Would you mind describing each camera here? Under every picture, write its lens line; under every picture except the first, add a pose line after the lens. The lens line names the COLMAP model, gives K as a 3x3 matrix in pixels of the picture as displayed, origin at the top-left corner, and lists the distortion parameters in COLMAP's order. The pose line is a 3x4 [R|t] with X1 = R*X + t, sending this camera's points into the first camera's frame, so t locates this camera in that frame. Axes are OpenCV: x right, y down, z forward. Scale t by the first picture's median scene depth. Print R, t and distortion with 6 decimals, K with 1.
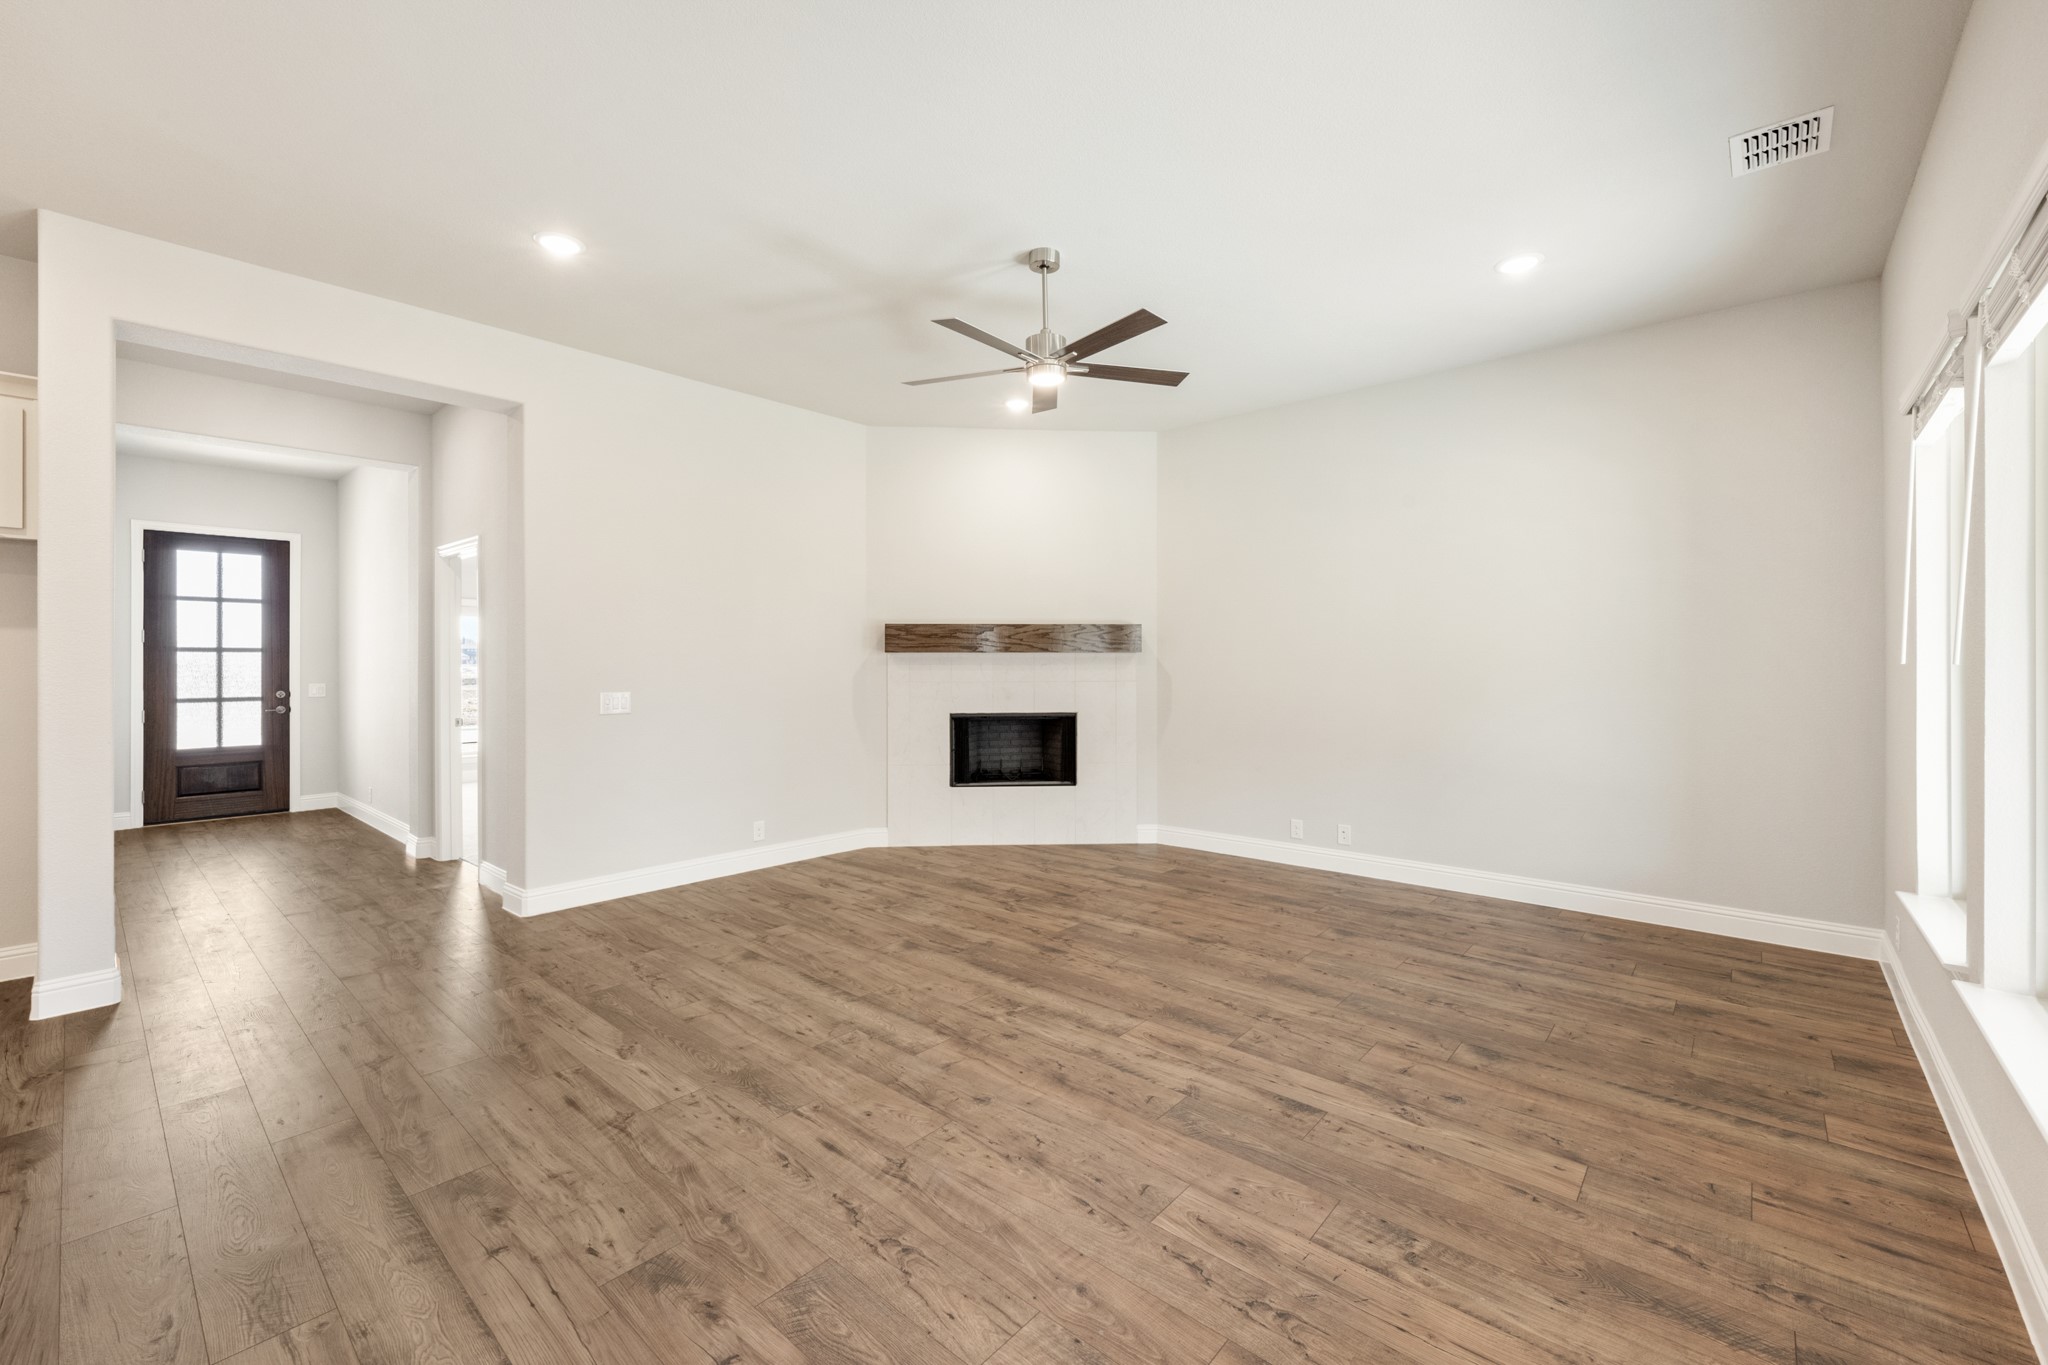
lens RADIAL K [[824.4, 0, 1020.1], [0, 824.4, 671.1], [0, 0, 1]] dist [-0.003190, -0.000174]
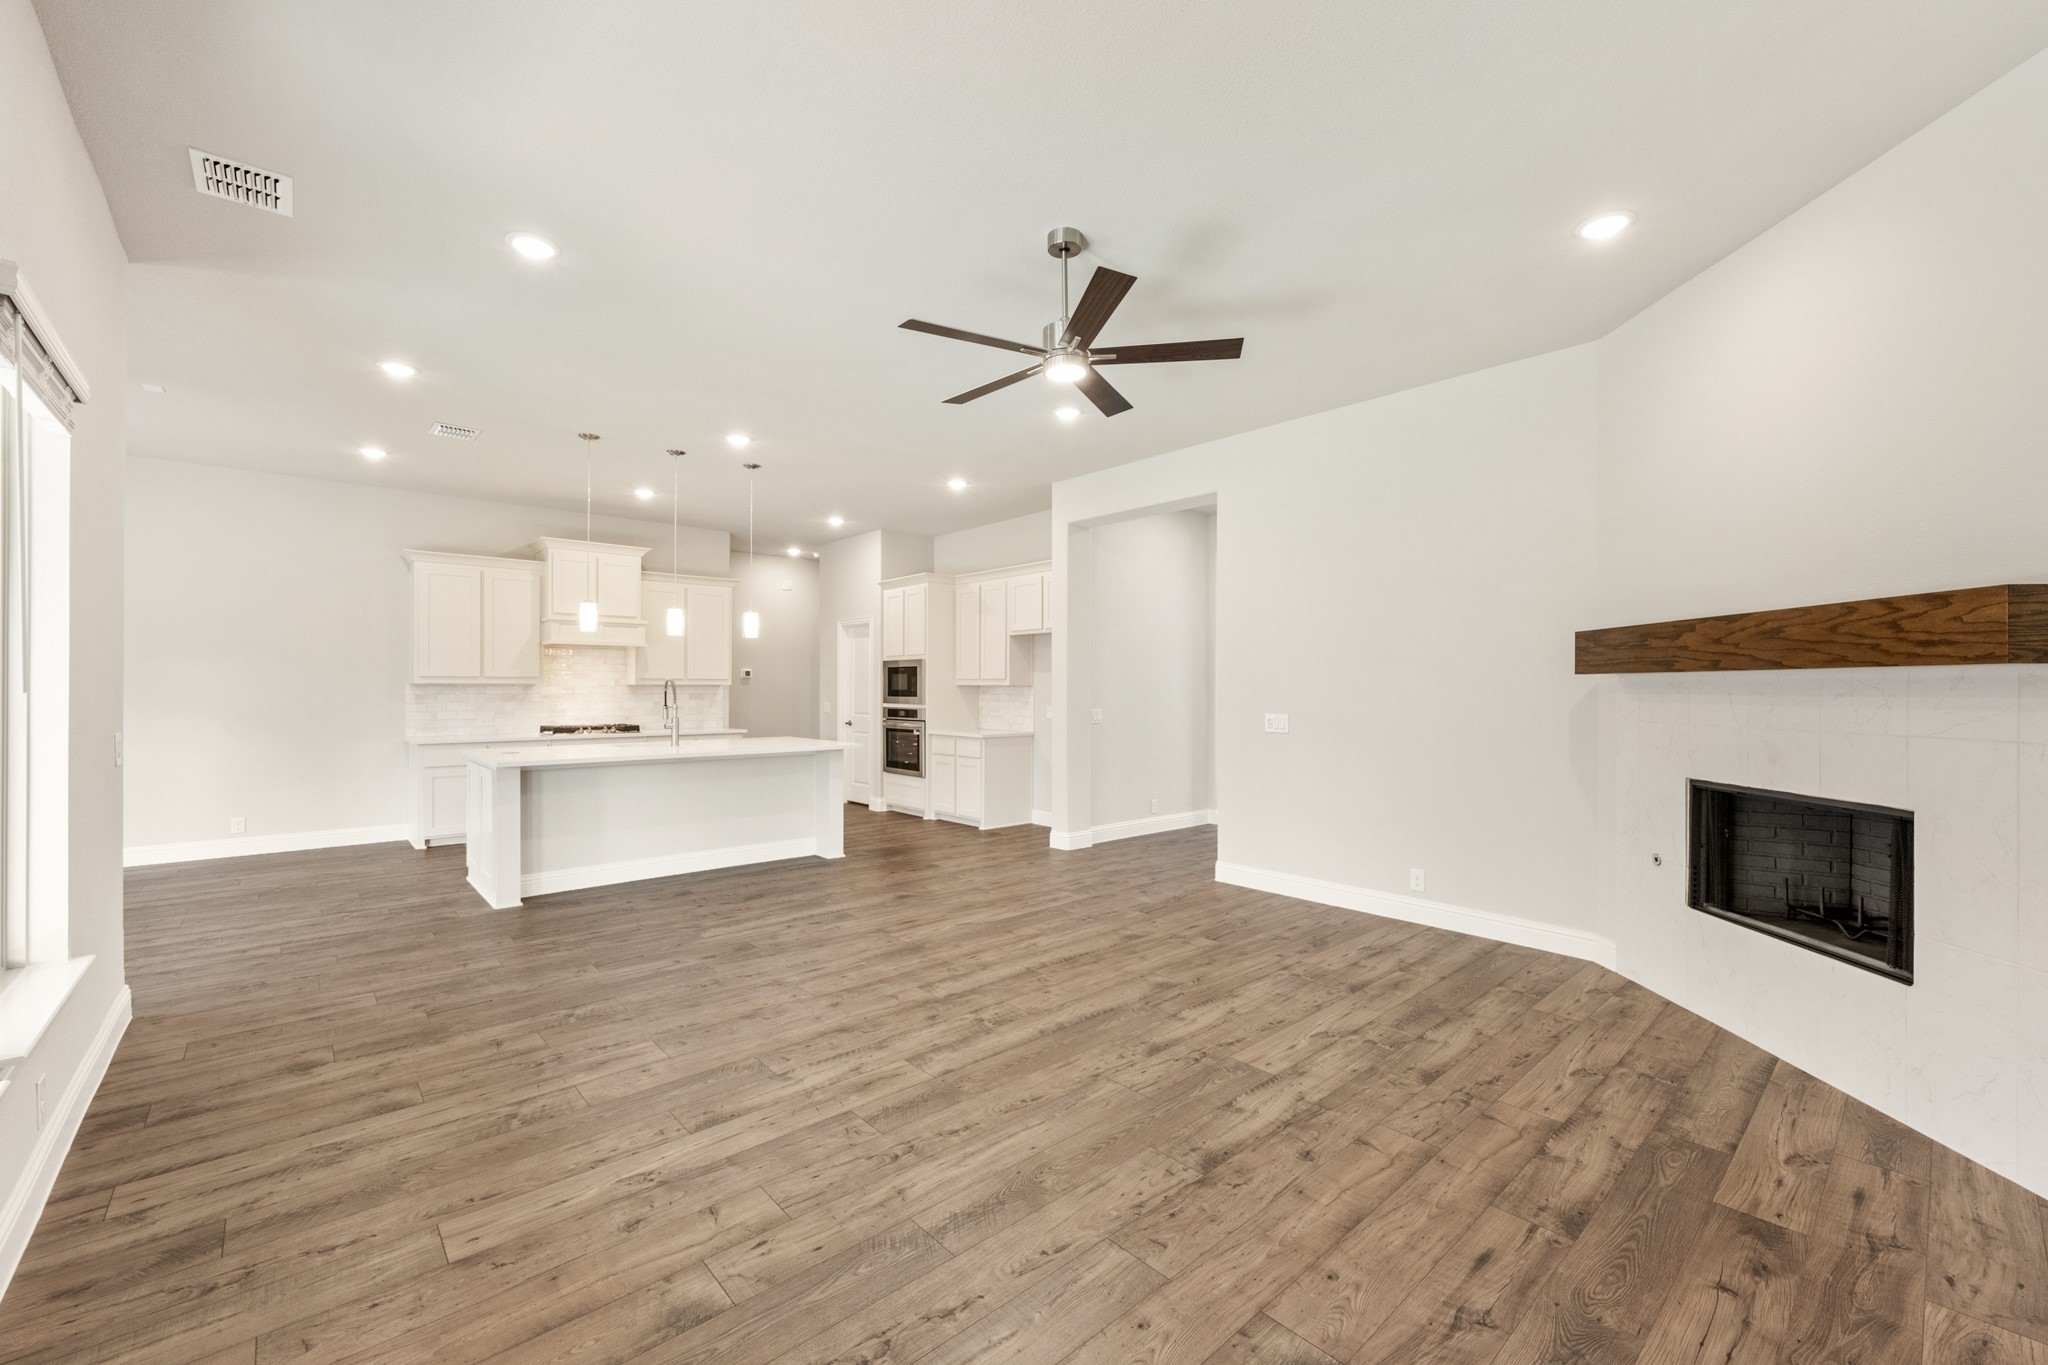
lens RADIAL K [[824.4, 0, 1020.1], [0, 824.4, 671.1], [0, 0, 1]] dist [-0.003190, -0.000174]
pose [[-0.109715, -0.017063, -0.993817, 1.046184], [-0.014068, 0.999779, -0.015612, -0.012244], [0.993864, 0.012268, -0.109931, 1.178879]]
